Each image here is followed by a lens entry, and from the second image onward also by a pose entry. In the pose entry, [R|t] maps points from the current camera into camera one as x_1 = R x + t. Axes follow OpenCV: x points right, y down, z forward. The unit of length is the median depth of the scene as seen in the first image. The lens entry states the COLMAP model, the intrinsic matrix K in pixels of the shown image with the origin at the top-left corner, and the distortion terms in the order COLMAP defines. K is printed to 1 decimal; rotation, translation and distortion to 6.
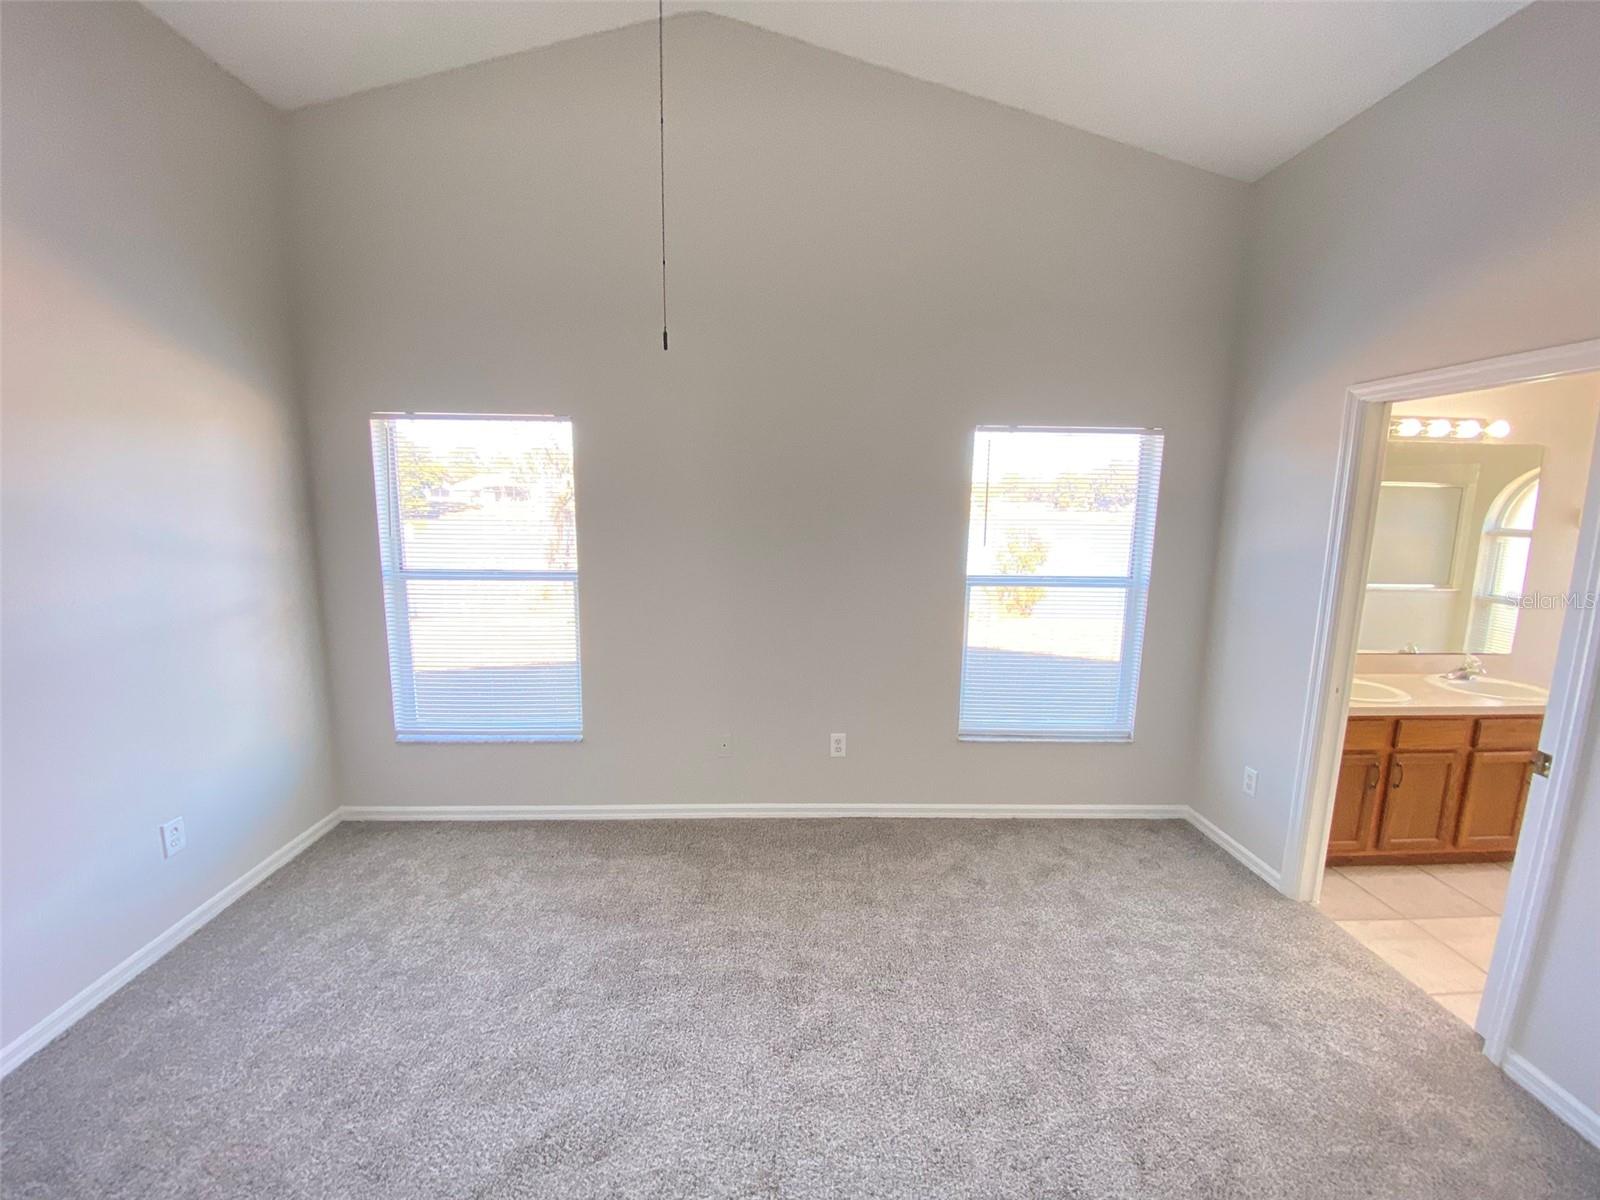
lens RADIAL K [[652.5, 0, 797.3], [0, 652.5, 597.0], [0, 0, 1]] dist [-0.005379, -0.009115]
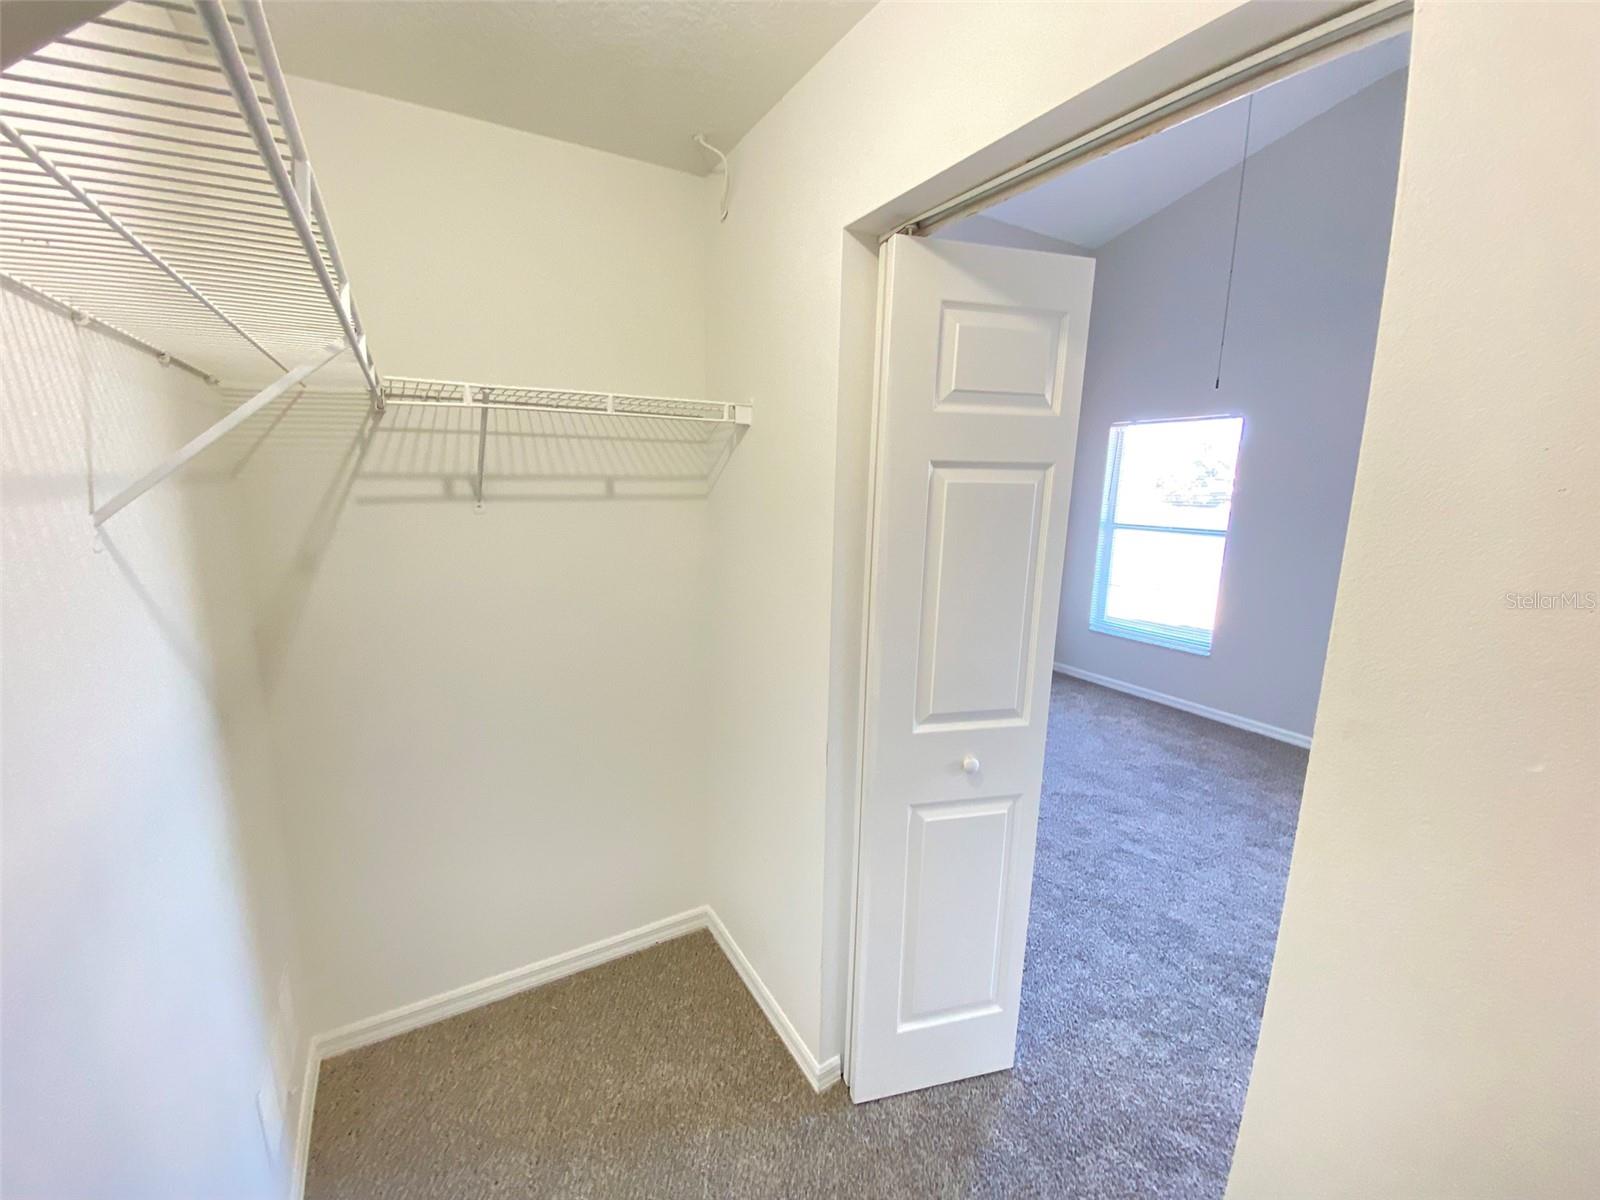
lens RADIAL K [[652.5, 0, 800.6], [0, 652.5, 604.5], [0, 0, 1]] dist [-0.005379, -0.009115]
pose [[0.482040, 0.155961, -0.862156, 0.568304], [-0.132400, 0.985695, 0.104282, 0.120416], [0.866087, 0.063881, 0.495794, -0.568106]]
